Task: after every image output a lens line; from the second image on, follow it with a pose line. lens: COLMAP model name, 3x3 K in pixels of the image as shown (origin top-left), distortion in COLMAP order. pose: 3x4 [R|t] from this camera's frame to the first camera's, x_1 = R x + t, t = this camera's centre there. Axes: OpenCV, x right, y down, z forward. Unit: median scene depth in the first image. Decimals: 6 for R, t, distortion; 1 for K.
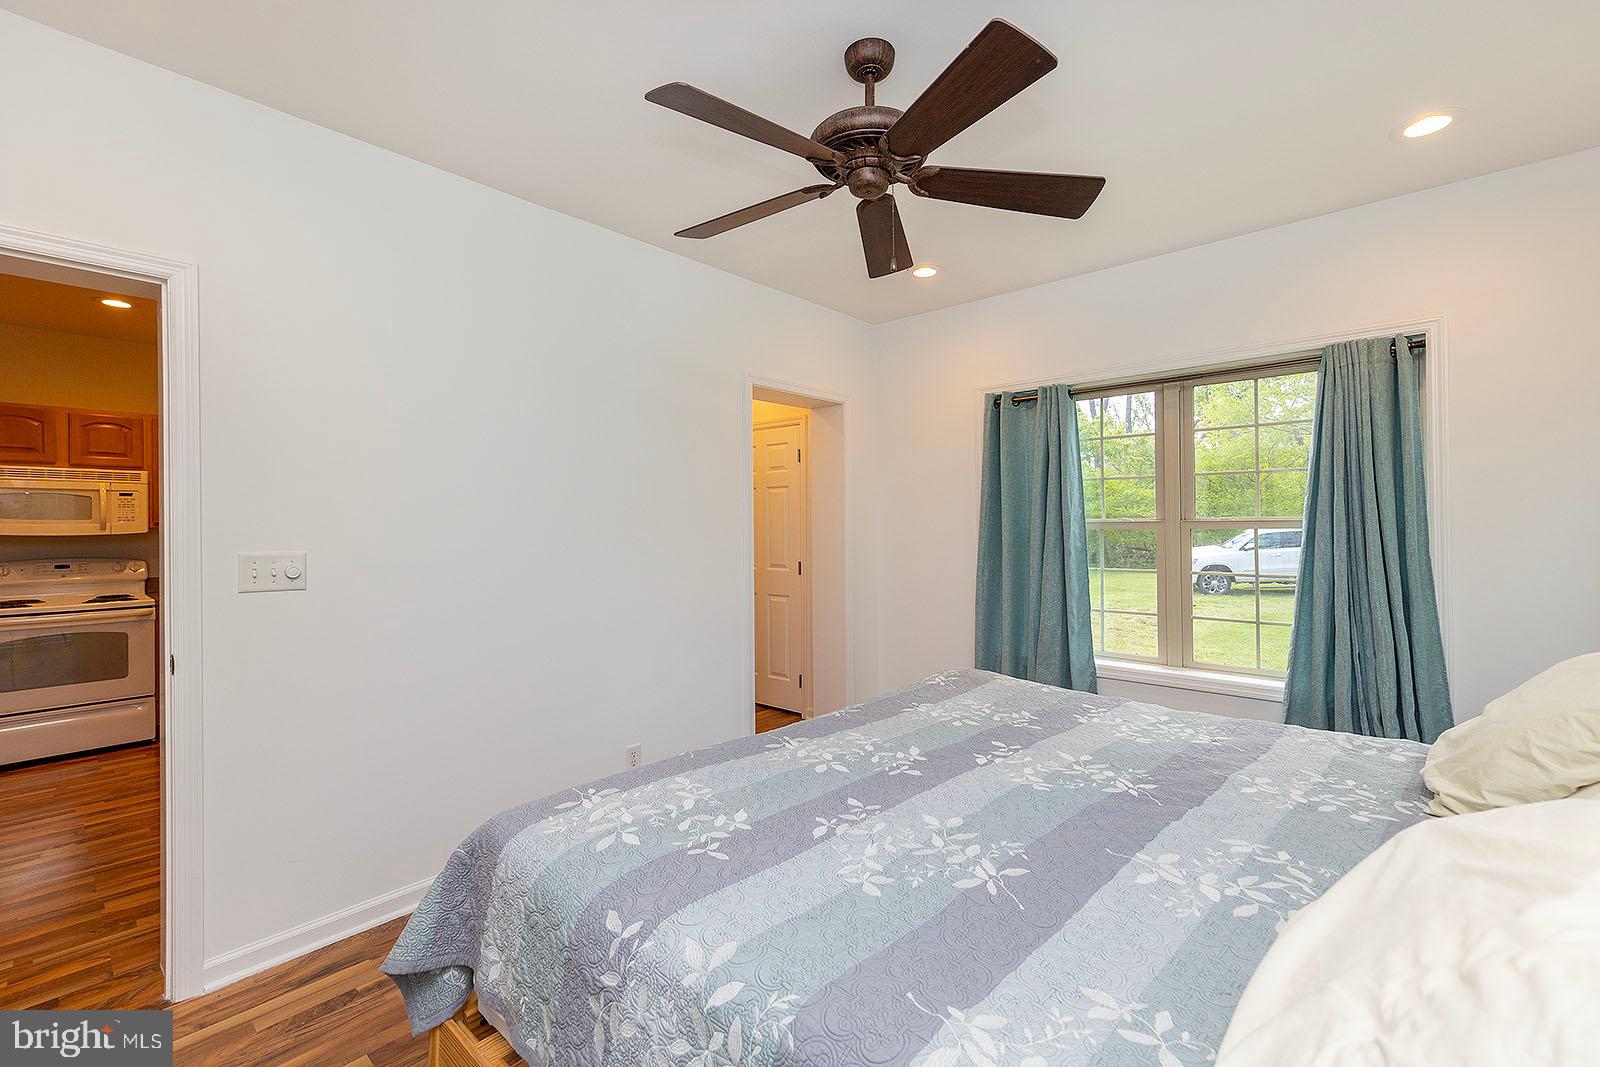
lens RADIAL K [[704.5, 0, 833.6], [0, 704.5, 526.2], [0, 0, 1]] dist [0.001476, 0.000349]
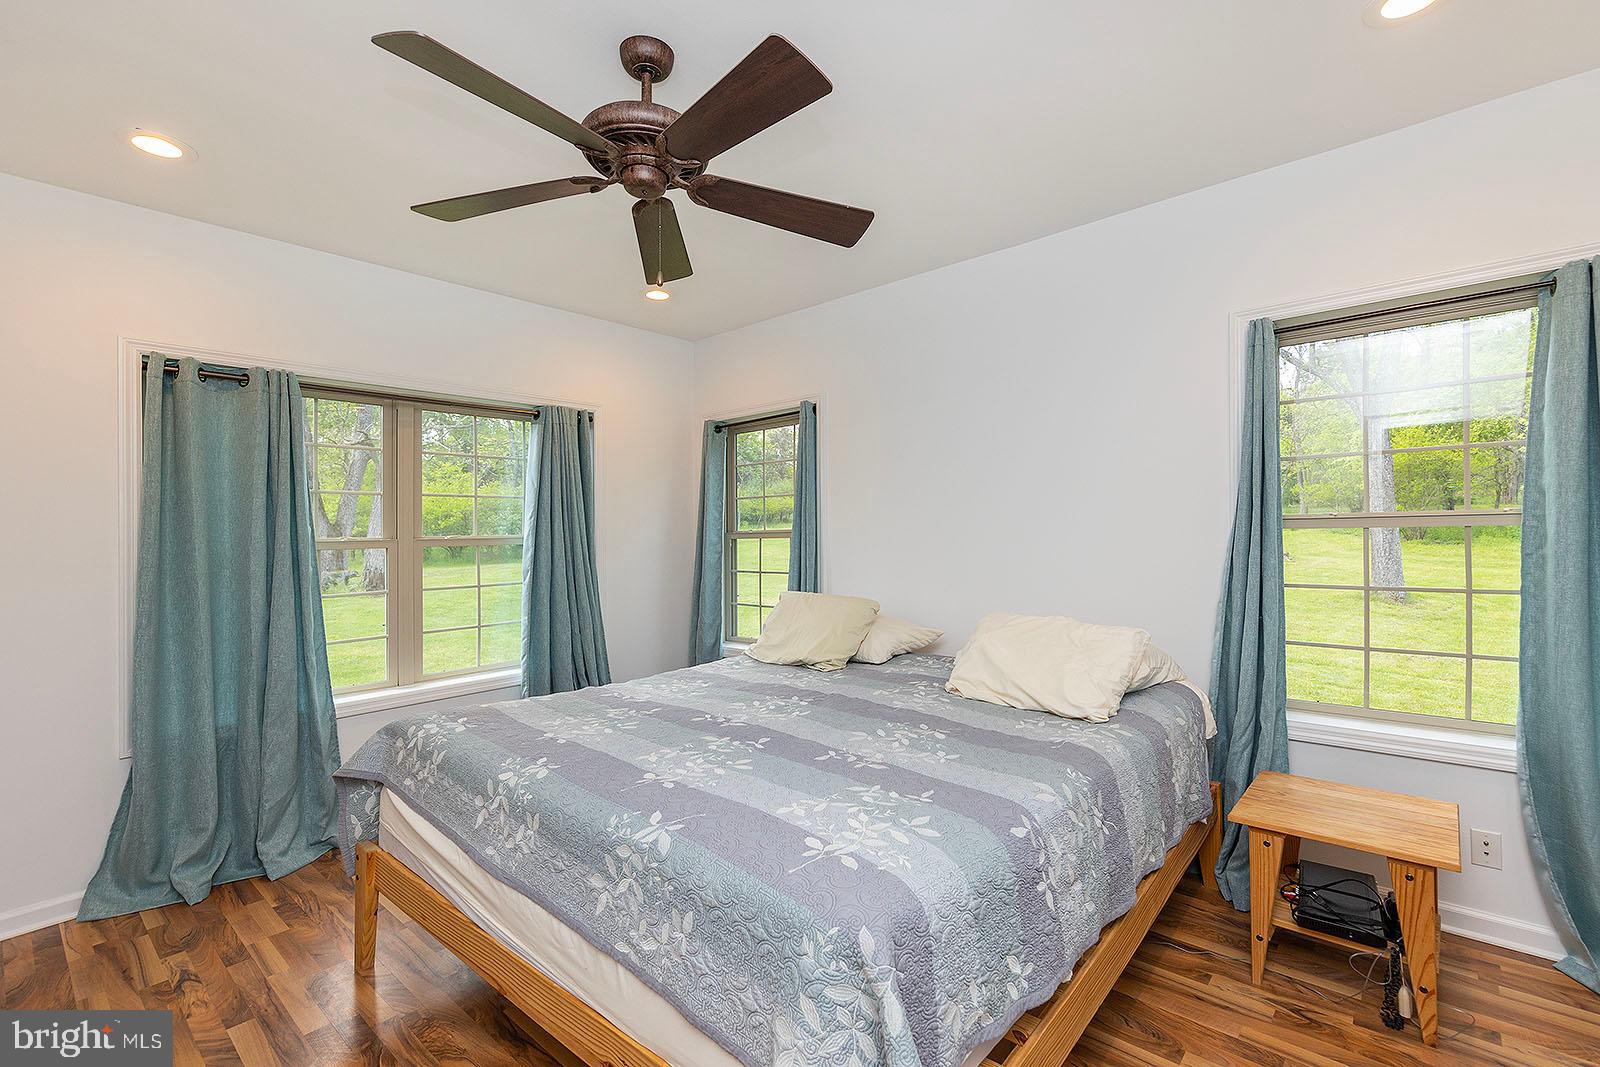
lens RADIAL K [[682.9, 0, 807.5], [0, 682.9, 544.0], [0, 0, 1]] dist [-0.000055, 0.000110]
pose [[0.011496, -0.008137, 0.999901, -0.905981], [0.023213, 0.999700, 0.007868, 0.008477], [-0.999664, 0.023120, 0.011681, 0.788061]]
